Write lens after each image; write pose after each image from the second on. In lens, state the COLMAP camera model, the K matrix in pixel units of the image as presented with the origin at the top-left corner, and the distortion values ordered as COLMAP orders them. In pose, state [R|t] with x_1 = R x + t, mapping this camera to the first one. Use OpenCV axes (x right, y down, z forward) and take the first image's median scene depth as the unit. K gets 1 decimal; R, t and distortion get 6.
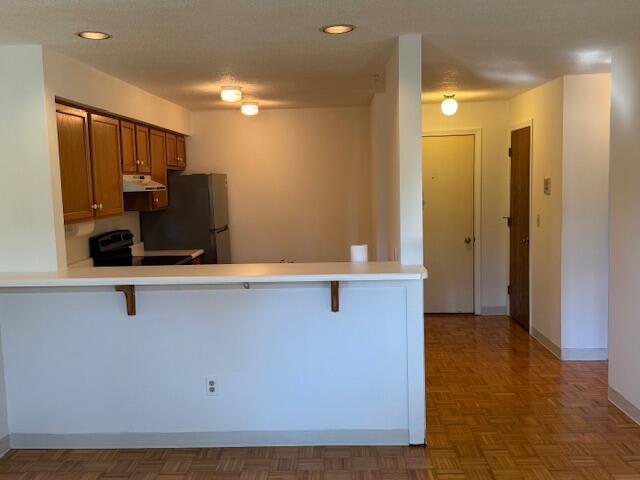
lens RADIAL K [[628.4, 0, 320.0], [0, 628.4, 240.0], [0, 0, 1]] dist [0.201058, -0.396425]
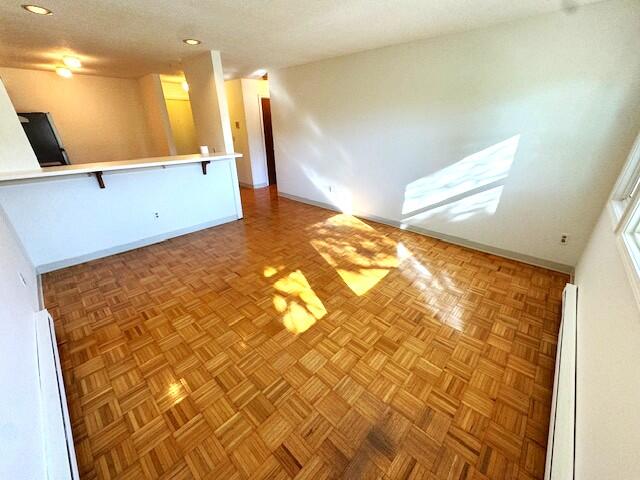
lens RADIAL K [[256.7, 0, 320.0], [0, 256.7, 240.0], [0, 0, 1]] dist [-0.003805, 0.000113]
pose [[0.657261, -0.291542, 0.694990, -0.446686], [0.066680, 0.941028, 0.331692, 0.052347], [-0.750708, -0.171667, 0.637941, -0.022639]]
